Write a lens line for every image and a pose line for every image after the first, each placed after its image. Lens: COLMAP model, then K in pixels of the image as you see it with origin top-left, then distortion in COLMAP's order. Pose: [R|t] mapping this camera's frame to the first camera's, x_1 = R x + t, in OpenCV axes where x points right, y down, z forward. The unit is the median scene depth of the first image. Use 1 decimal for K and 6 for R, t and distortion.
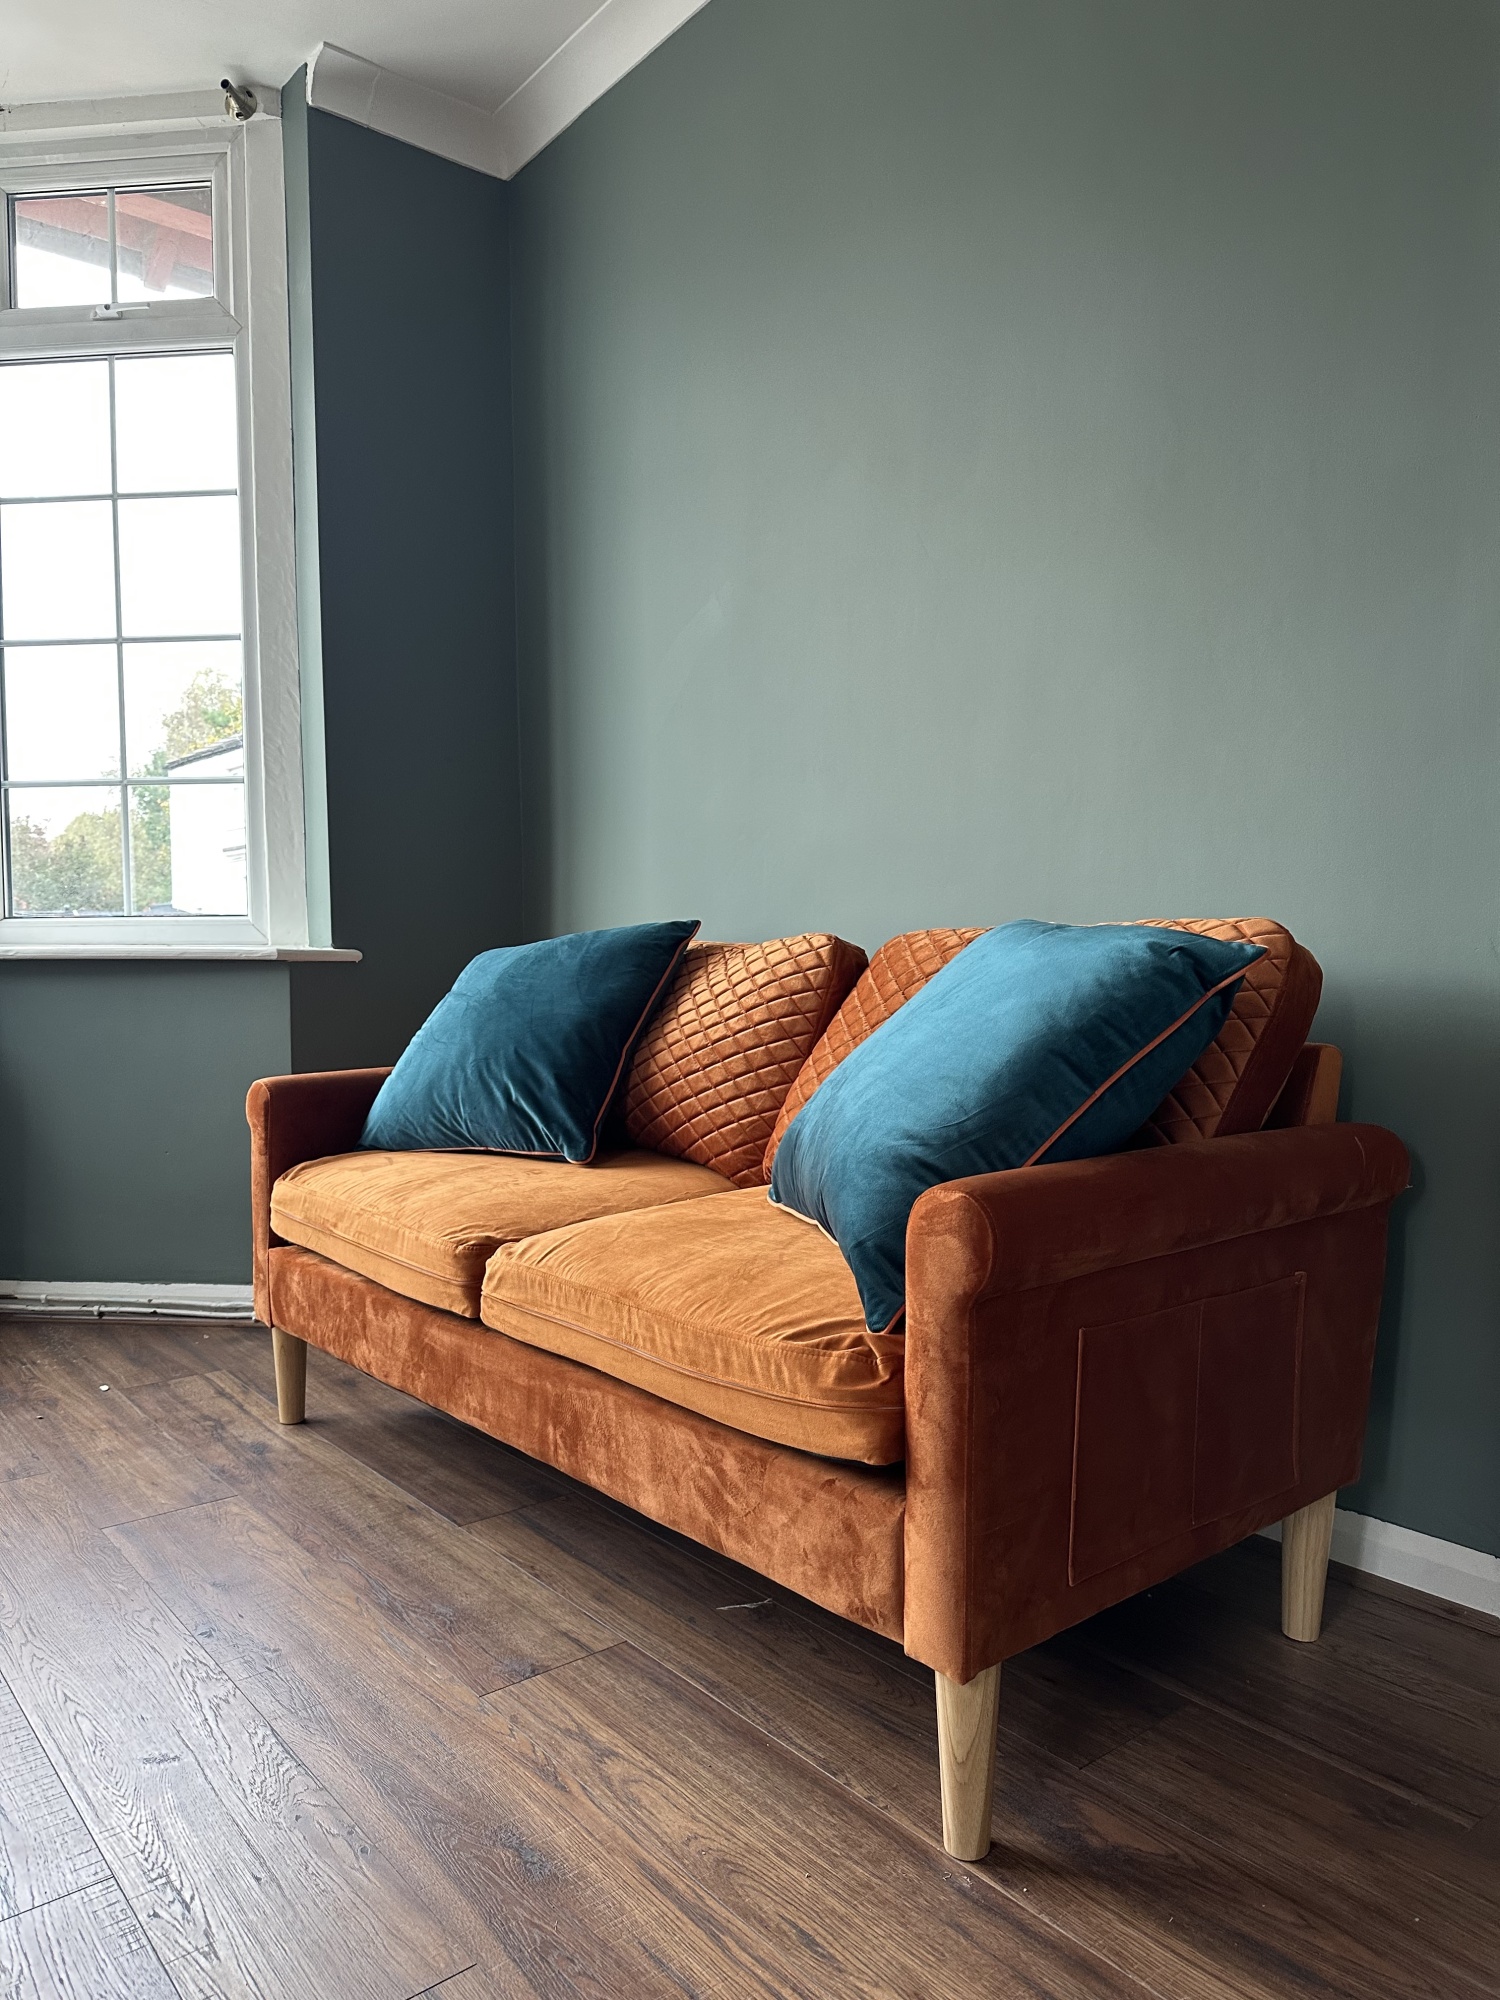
lens RADIAL K [[1397.3, 0, 763.7], [0, 1397.3, 1013.5], [0, 0, 1]] dist [0.073433, -0.132143]
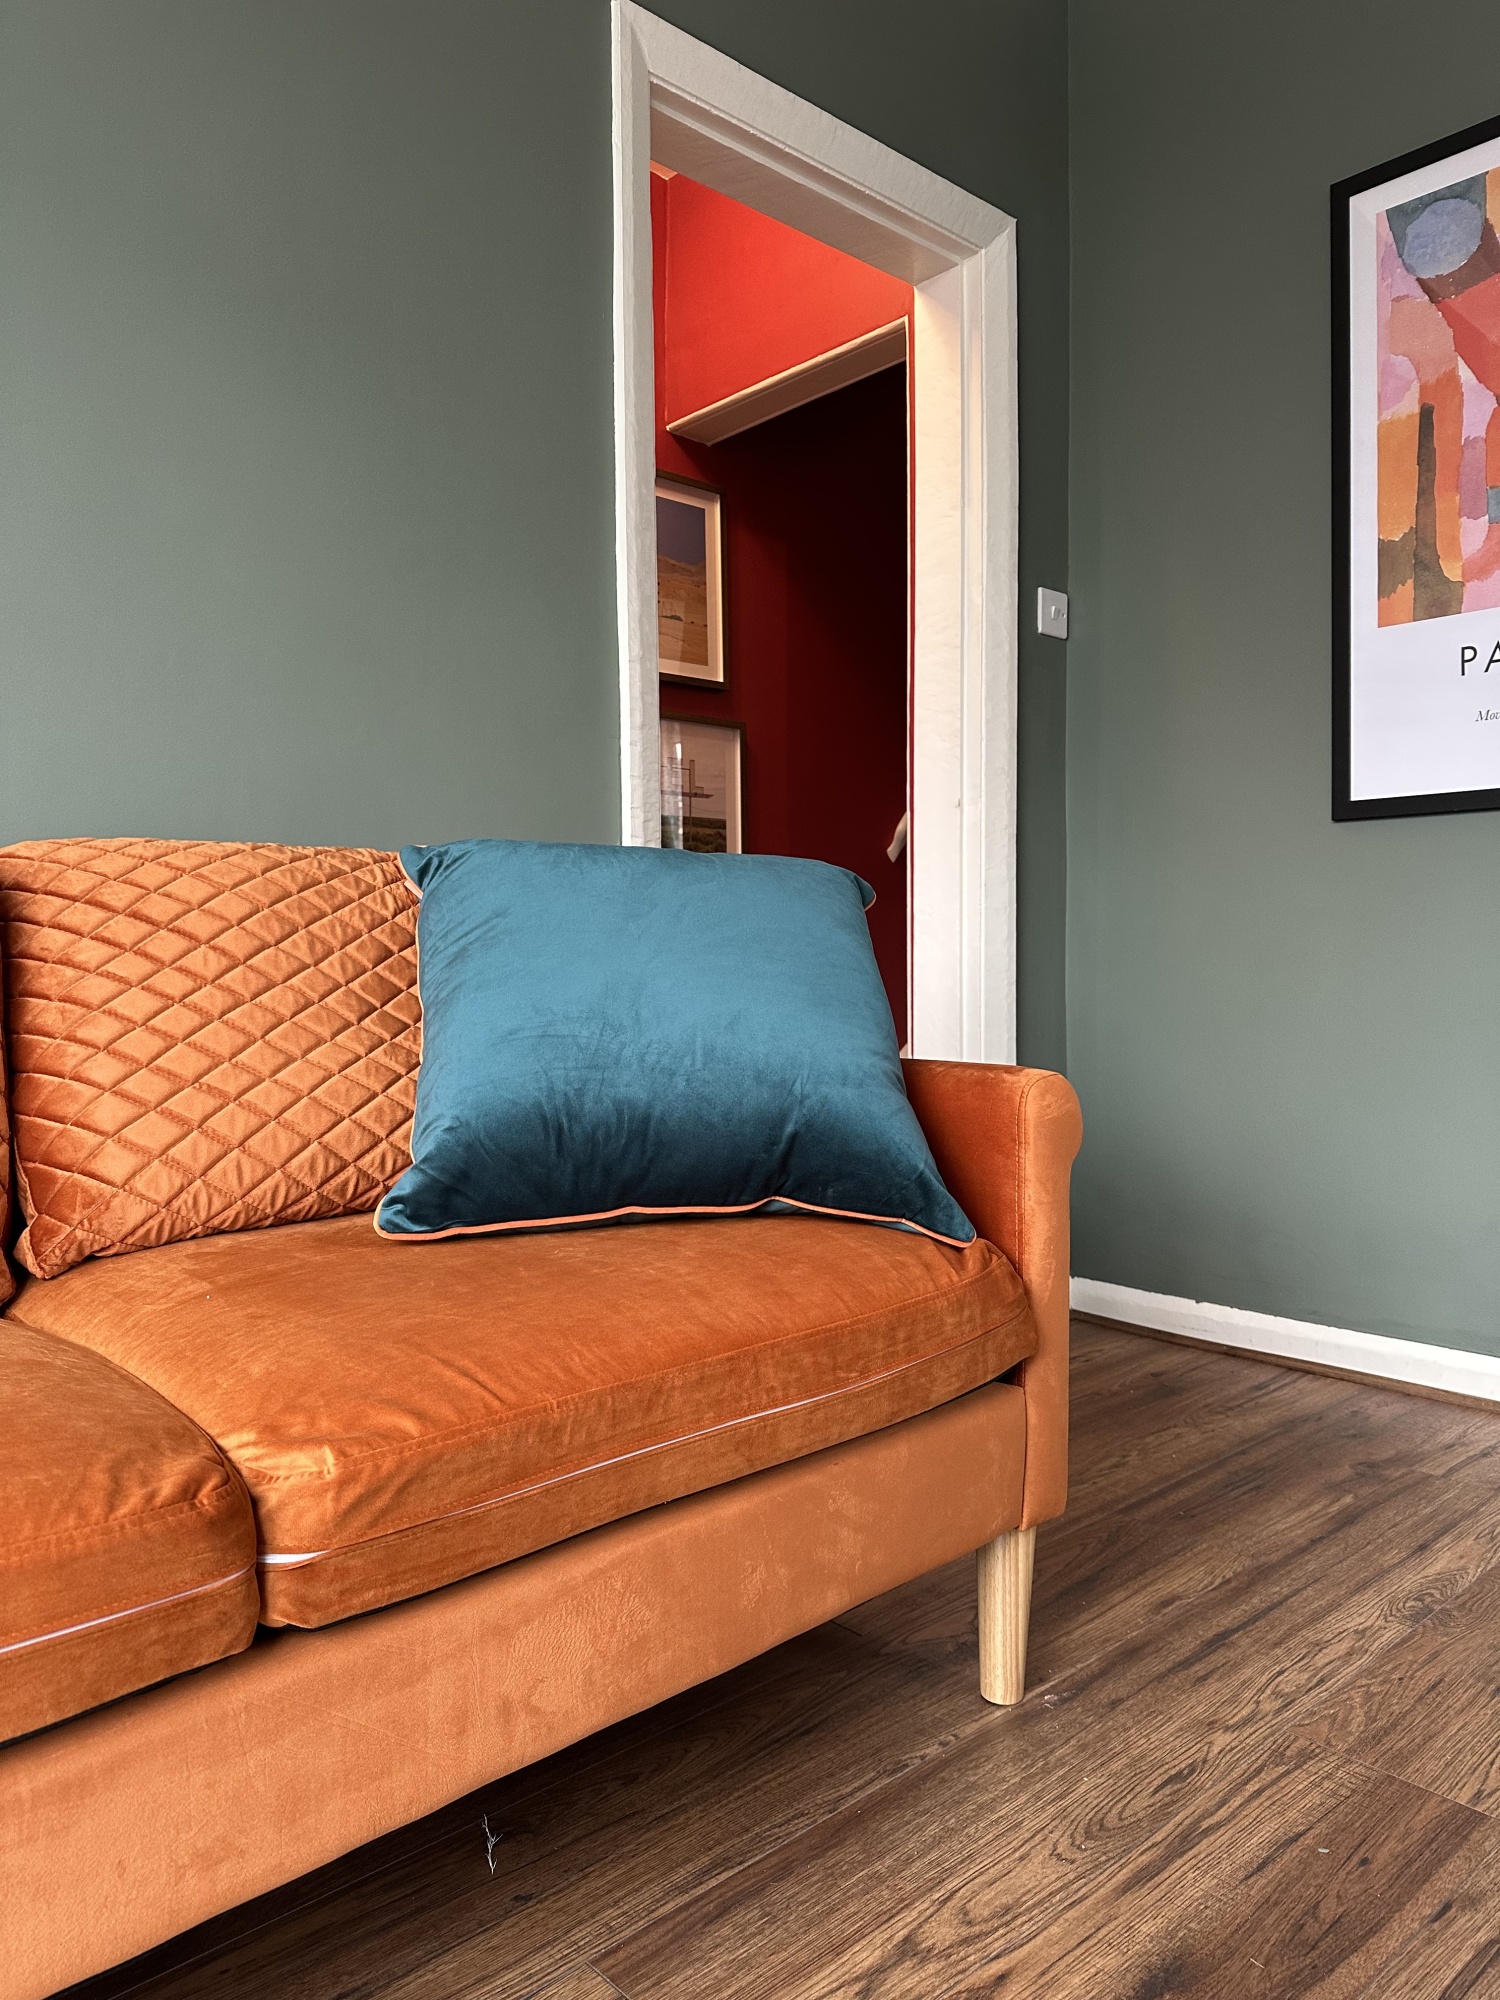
lens RADIAL K [[1397.3, 0, 763.7], [0, 1397.3, 1013.5], [0, 0, 1]] dist [0.073433, -0.132143]
pose [[-0.070781, -0.039353, 0.996715, -0.901704], [0.043911, 0.998130, 0.042527, 0.027612], [-0.996525, 0.046777, -0.068921, 1.254335]]
